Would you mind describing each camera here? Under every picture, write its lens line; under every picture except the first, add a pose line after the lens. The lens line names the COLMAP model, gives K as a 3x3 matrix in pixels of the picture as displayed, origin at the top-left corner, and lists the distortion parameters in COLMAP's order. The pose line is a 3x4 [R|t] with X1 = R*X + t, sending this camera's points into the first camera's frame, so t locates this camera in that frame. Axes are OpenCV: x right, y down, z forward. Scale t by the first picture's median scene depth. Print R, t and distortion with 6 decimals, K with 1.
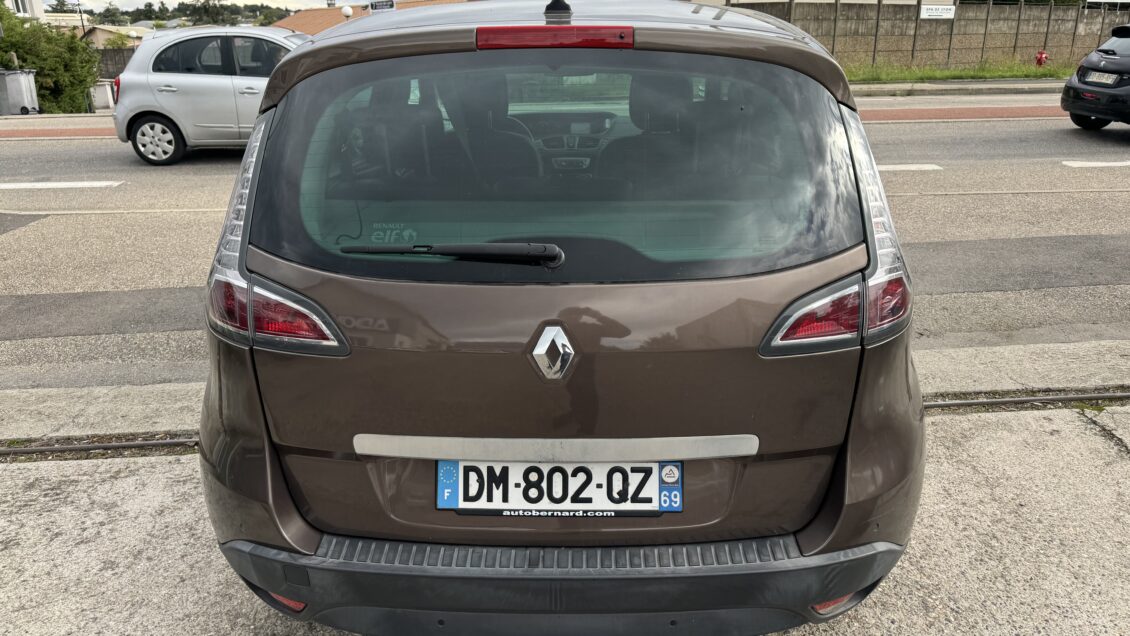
lens RADIAL K [[773.6, 0, 545.7], [0, 773.6, 317.8], [0, 0, 1]] dist [0.031843, -0.033635]
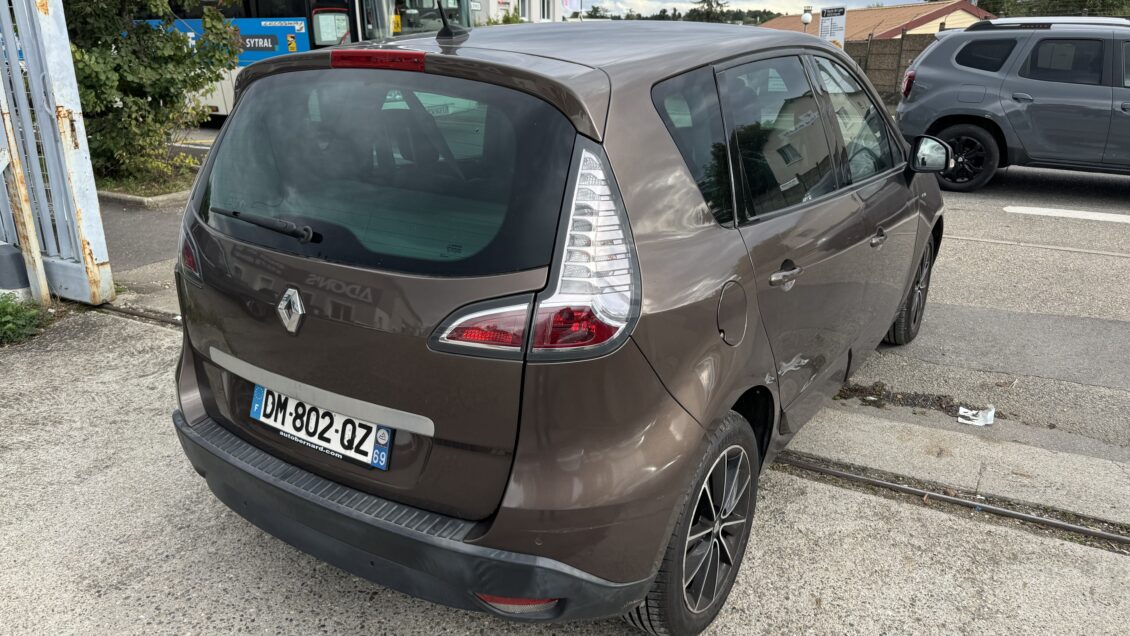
lens RADIAL K [[773.6, 0, 569.7], [0, 773.6, 314.6], [0, 0, 1]] dist [0.031843, -0.033635]
pose [[0.859847, 0.185871, -0.475516, 0.923292], [-0.190731, 0.980886, 0.038524, -0.077260], [0.473588, 0.057571, 0.878863, 0.096615]]
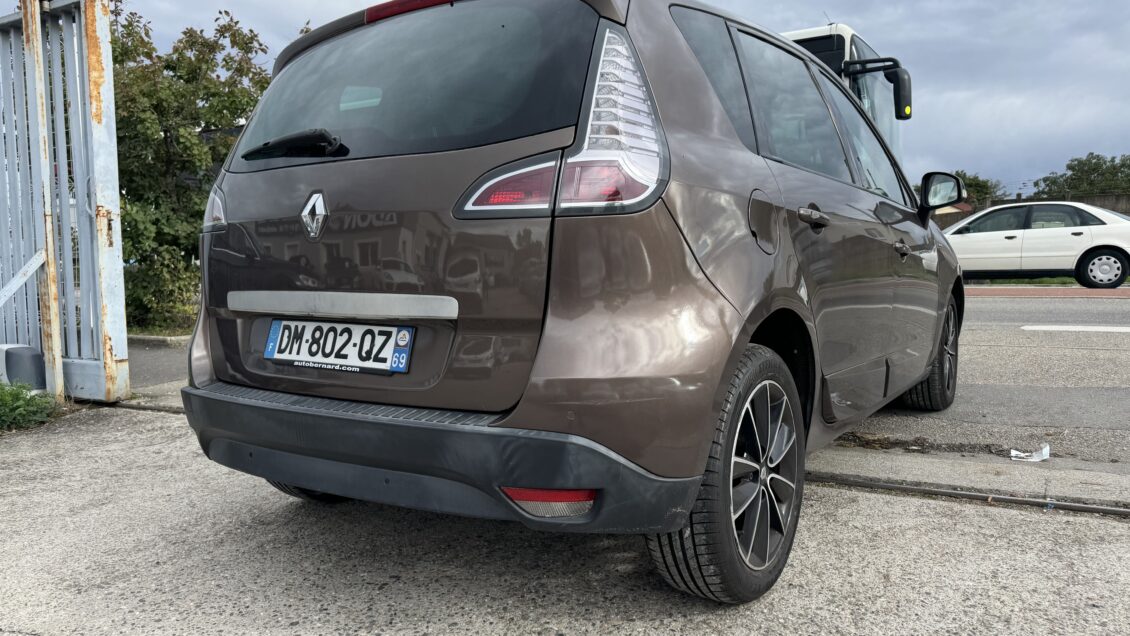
lens RADIAL K [[773.6, 0, 566.8], [0, 773.6, 317.4], [0, 0, 1]] dist [0.031843, -0.033635]
pose [[0.852295, 0.038054, -0.521675, 0.934935], [-0.170691, 0.962986, -0.208623, 0.363659], [0.494427, 0.266853, 0.827243, 0.192916]]
